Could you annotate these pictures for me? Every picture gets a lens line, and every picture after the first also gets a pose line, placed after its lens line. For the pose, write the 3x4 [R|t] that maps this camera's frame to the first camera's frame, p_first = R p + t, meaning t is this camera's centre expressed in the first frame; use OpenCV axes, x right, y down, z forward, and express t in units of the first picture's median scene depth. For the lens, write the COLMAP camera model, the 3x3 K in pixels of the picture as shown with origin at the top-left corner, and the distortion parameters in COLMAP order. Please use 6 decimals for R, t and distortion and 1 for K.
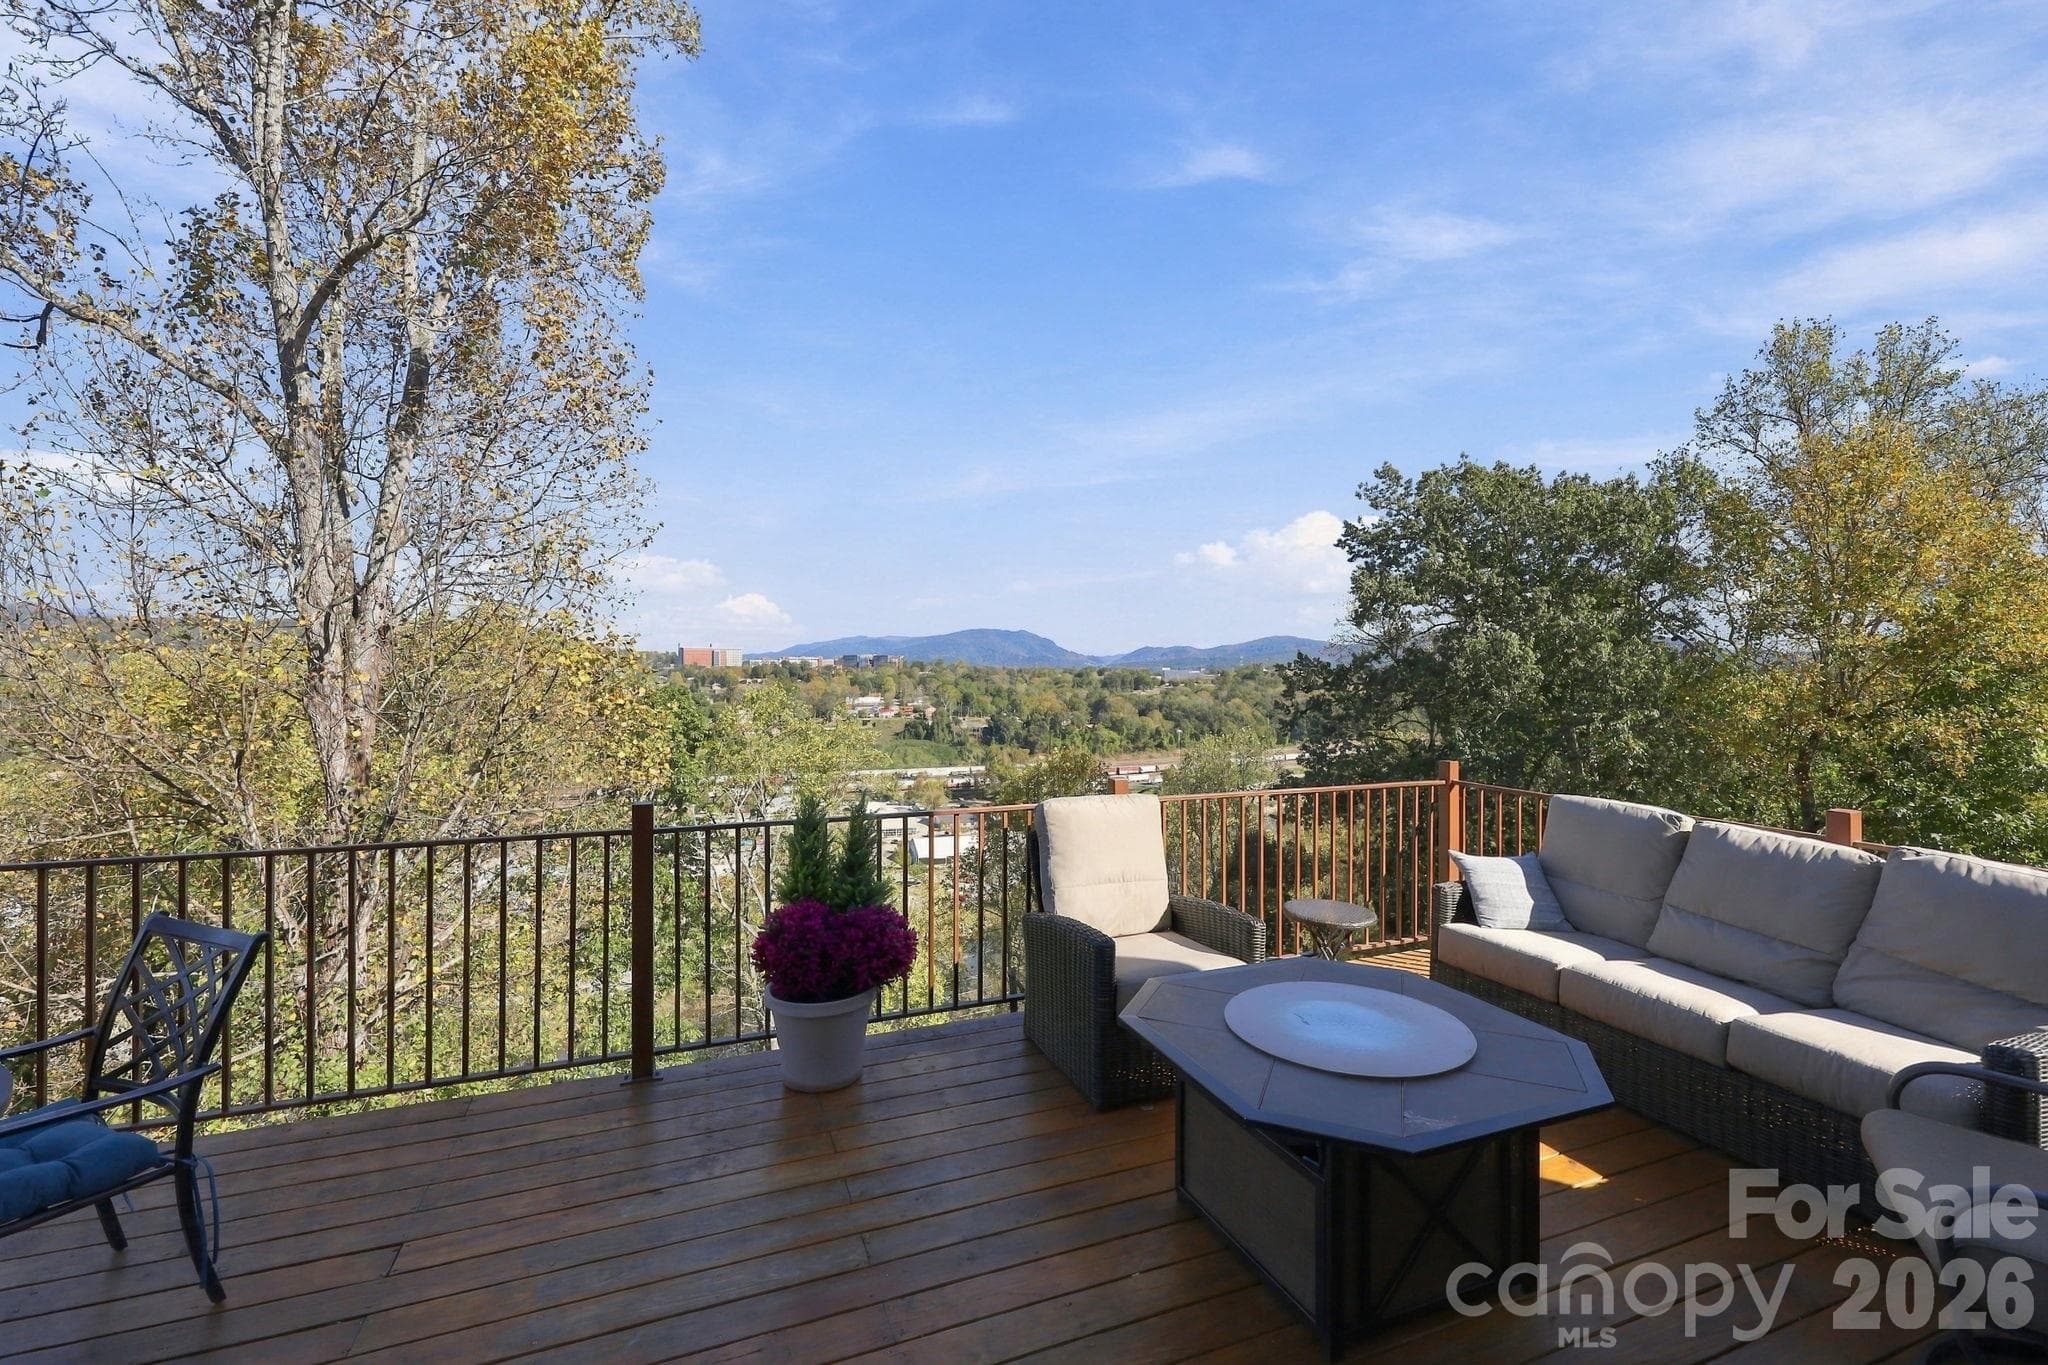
lens RADIAL K [[874.8, 0, 1026.5], [0, 874.8, 673.5], [0, 0, 1]] dist [-0.000474, 0.000020]
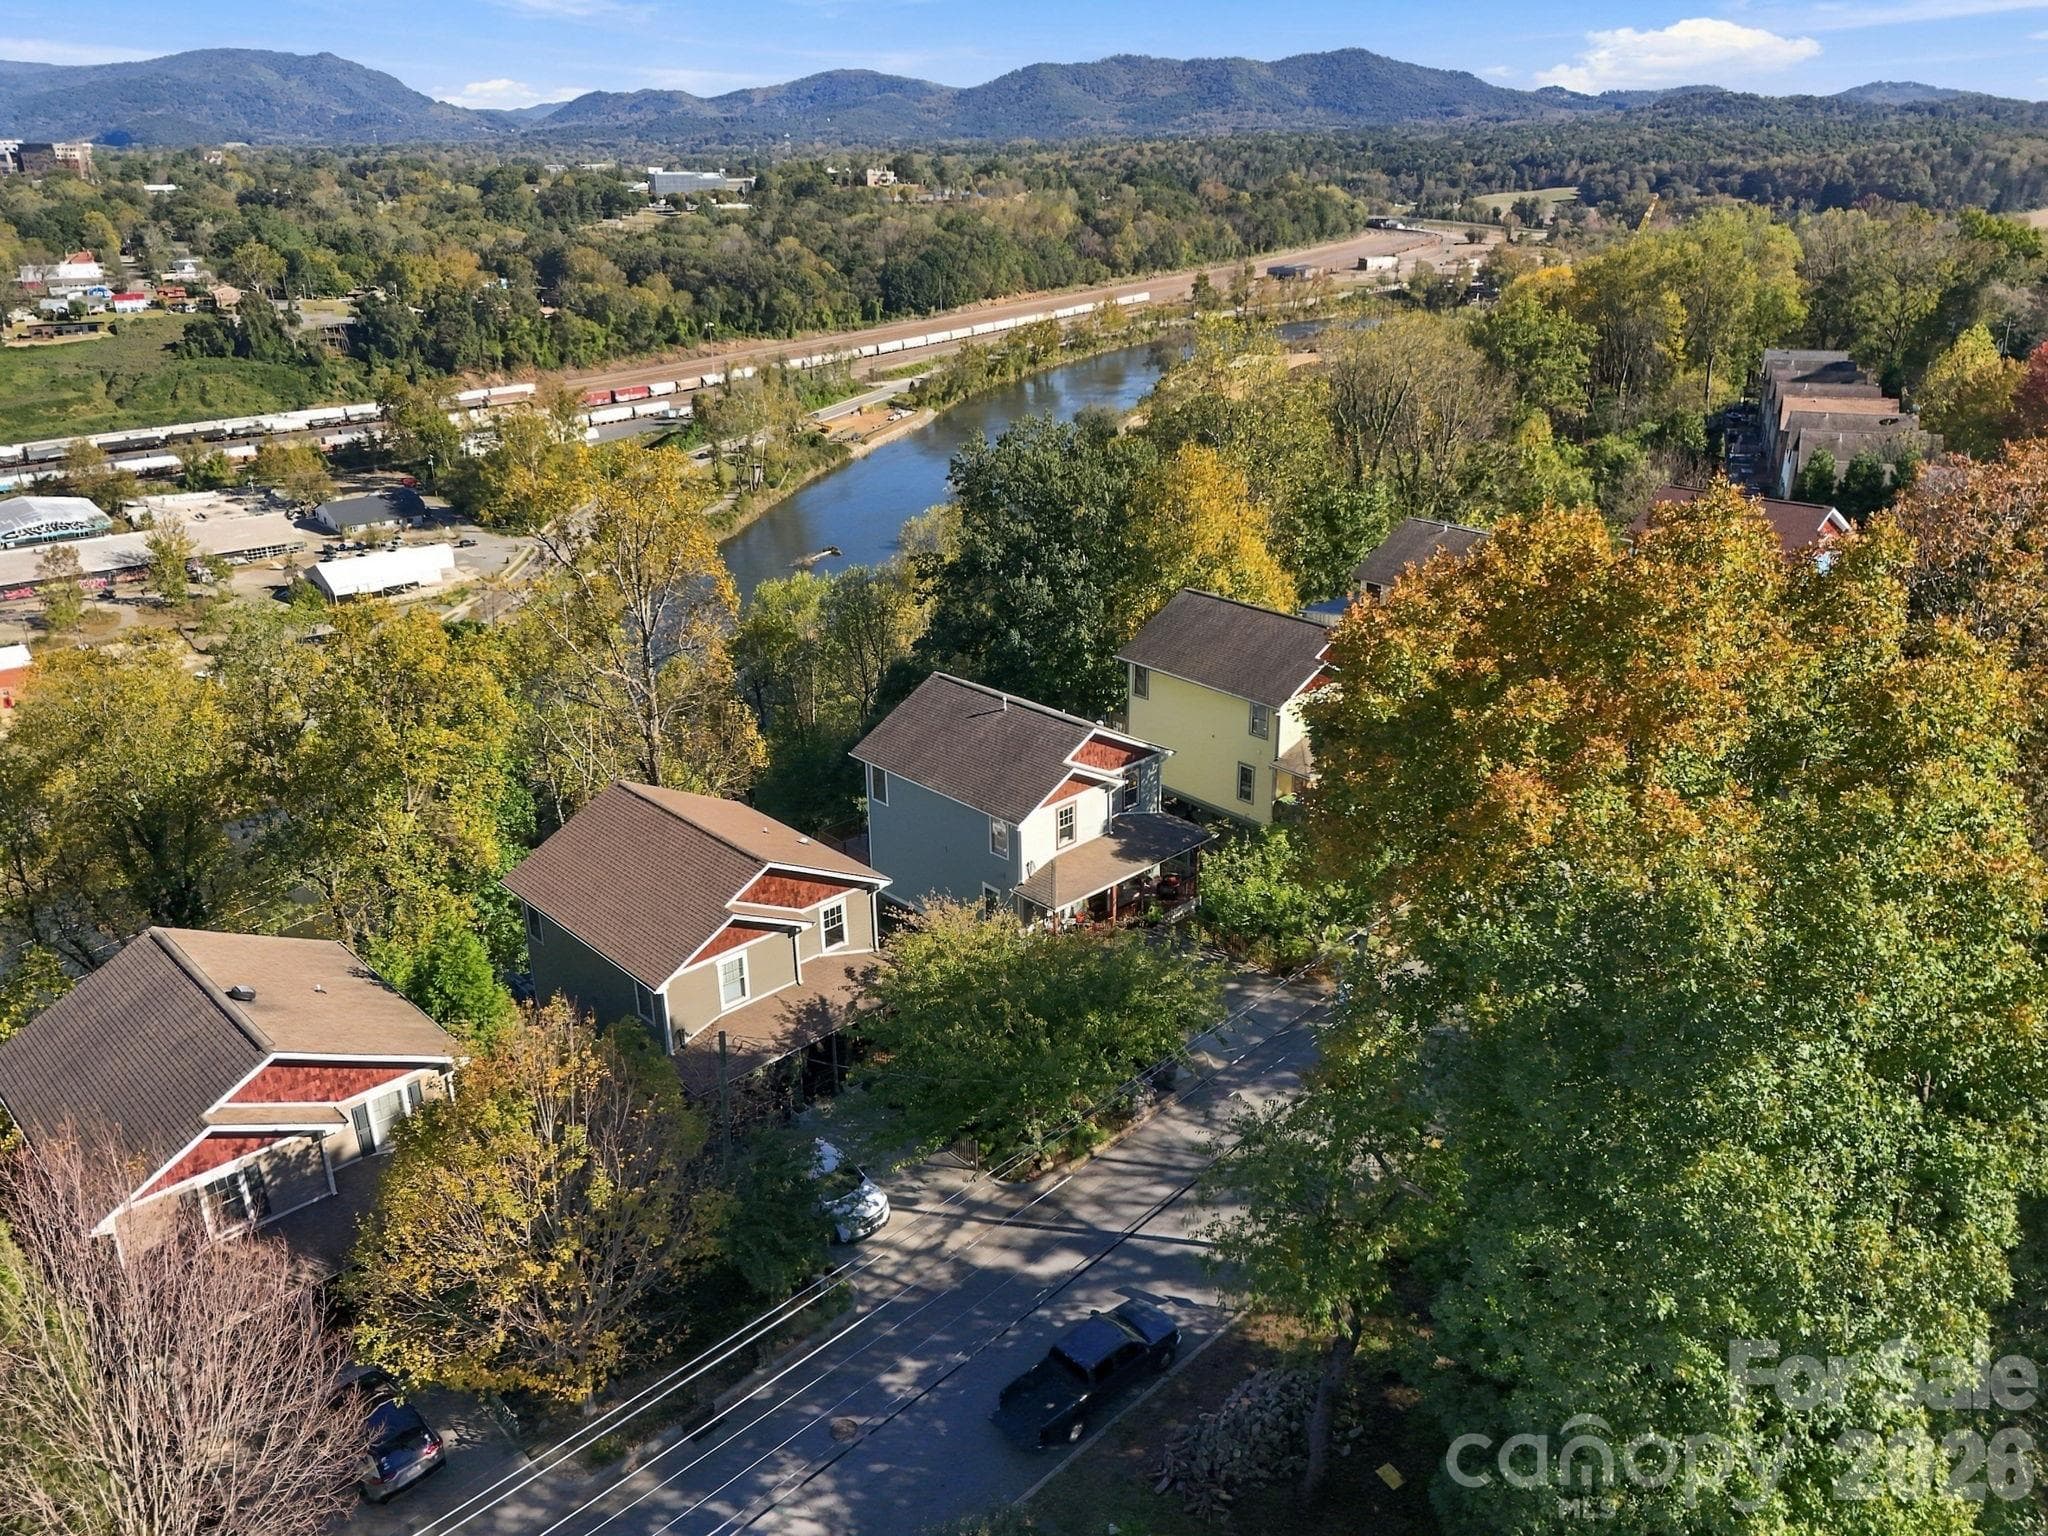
lens RADIAL K [[1544.7, 0, 1024.0], [0, 1544.7, 768.0], [0, 0, 1]] dist [0.045588, -0.000233]
pose [[0.926147, -0.160059, 0.341515, -0.038987], [0.019126, 0.924251, 0.381305, -0.053495], [-0.376678, -0.346613, 0.859054, -0.110286]]
